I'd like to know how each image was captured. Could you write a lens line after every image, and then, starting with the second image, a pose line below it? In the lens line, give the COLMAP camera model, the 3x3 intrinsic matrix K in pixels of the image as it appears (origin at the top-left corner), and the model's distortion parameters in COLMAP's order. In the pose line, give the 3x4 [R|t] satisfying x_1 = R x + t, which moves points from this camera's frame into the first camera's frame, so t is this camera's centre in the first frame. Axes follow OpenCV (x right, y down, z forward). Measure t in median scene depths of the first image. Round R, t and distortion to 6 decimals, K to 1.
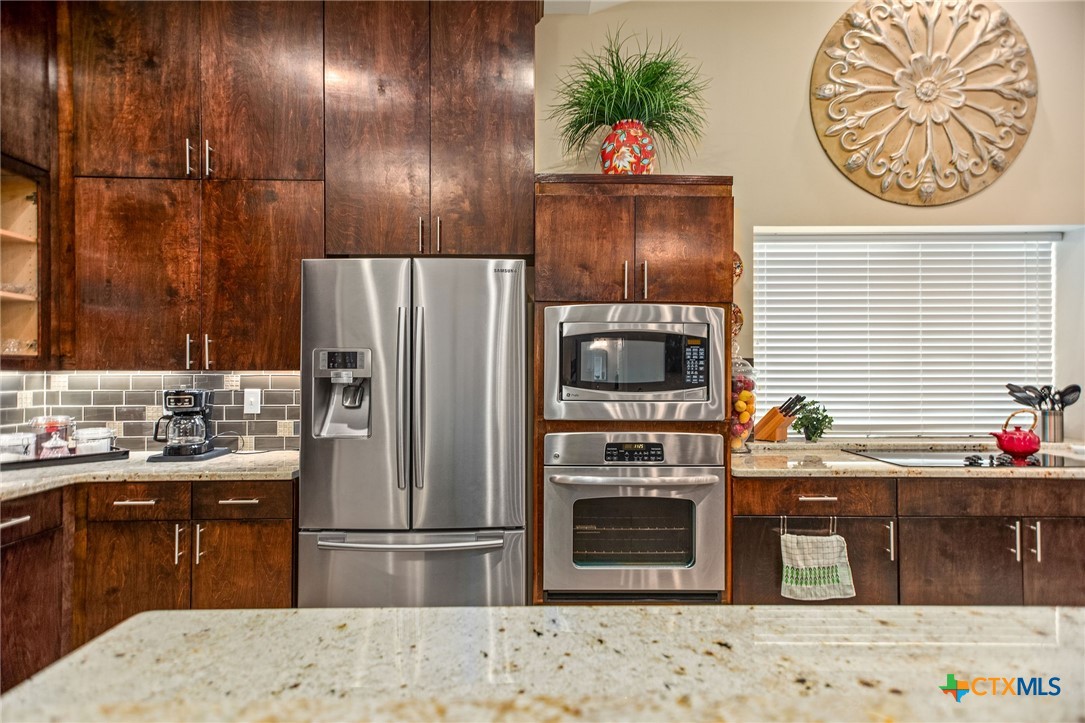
lens RADIAL K [[594.9, 0, 548.4], [0, 594.9, 366.0], [0, 0, 1]] dist [0.001517, 0.020341]
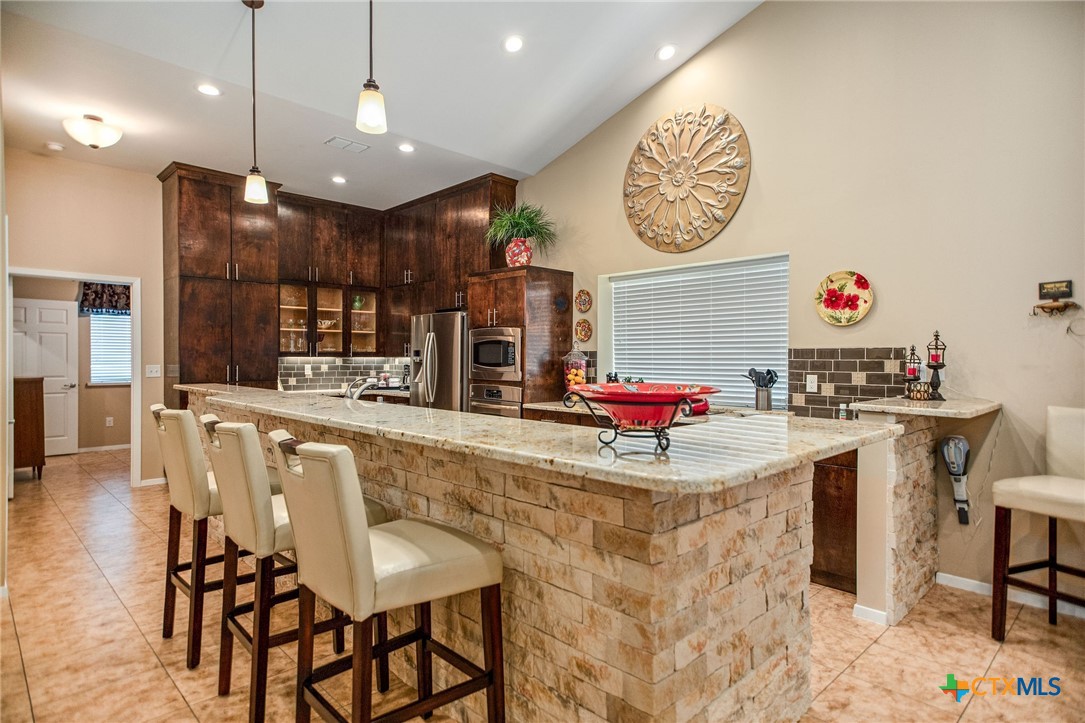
lens RADIAL K [[594.9, 0, 548.4], [0, 594.9, 366.0], [0, 0, 1]] dist [0.001517, 0.020341]
pose [[0.689300, 0.014053, -0.724340, 1.698317], [0.001876, 0.999774, 0.021182, -0.006671], [0.724474, -0.015959, 0.689118, -0.354225]]
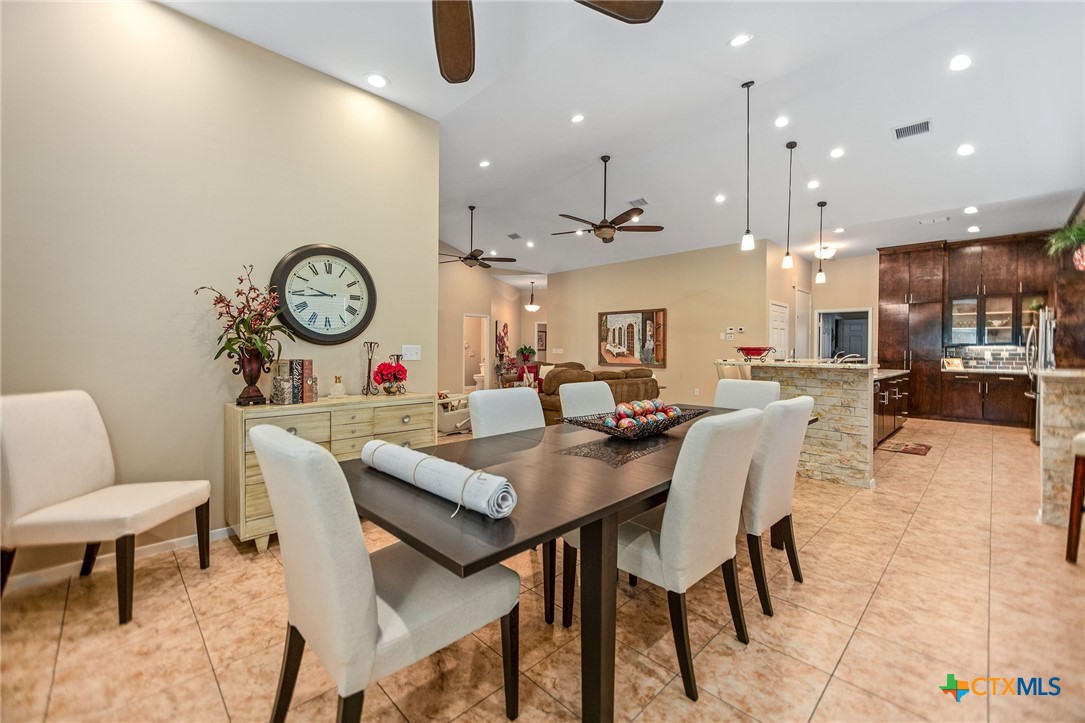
lens RADIAL K [[435.0, 0, 546.1], [0, 435.0, 350.6], [0, 0, 1]] dist [0.015783, 0.000667]
pose [[-0.724537, -0.003382, -0.689227, 3.042089], [-0.003650, 0.999993, -0.001071, 0.046169], [0.689226, 0.001740, -0.724544, 0.782903]]
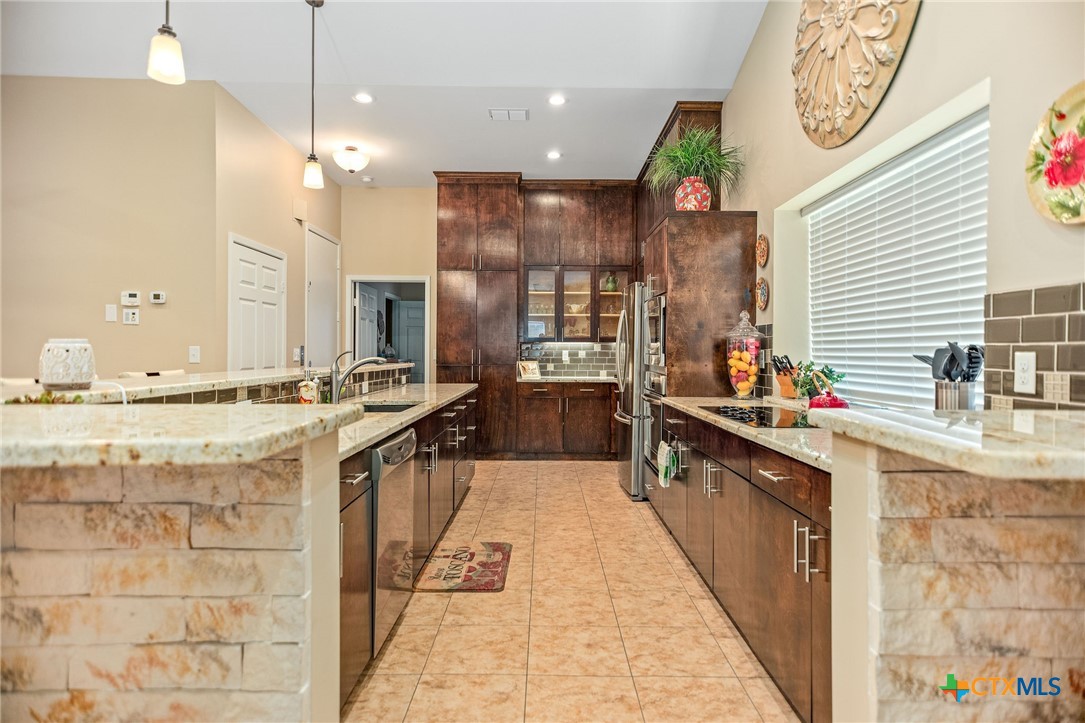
lens RADIAL K [[618.3, 0, 539.8], [0, 618.3, 353.3], [0, 0, 1]] dist [0.002208, 0.023848]
pose [[-0.026220, 0.002469, -0.999653, 1.745821], [0.002866, 0.999993, 0.002395, 0.045865], [0.999652, -0.002802, -0.026227, 0.640363]]
